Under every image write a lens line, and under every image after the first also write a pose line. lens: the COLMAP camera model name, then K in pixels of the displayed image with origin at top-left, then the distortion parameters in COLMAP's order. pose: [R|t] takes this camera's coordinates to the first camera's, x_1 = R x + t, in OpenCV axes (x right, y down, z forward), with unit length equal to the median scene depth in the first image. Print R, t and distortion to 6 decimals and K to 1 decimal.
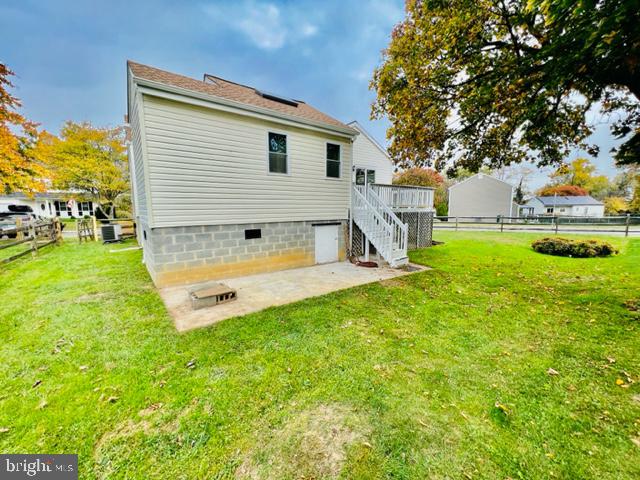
lens RADIAL K [[255.3, 0, 325.0], [0, 255.3, 241.1], [0, 0, 1]] dist [-0.000673, 0.000514]
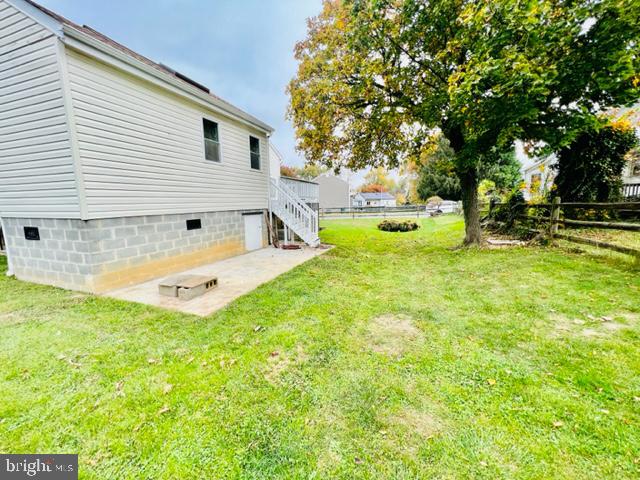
lens RADIAL K [[255.3, 0, 319.9], [0, 255.3, 240.9], [0, 0, 1]] dist [-0.000673, 0.000514]
pose [[0.844461, -0.087305, 0.528453, -0.387307], [0.078614, 0.996144, 0.038947, 0.032734], [-0.529816, 0.008655, 0.848068, -0.048183]]
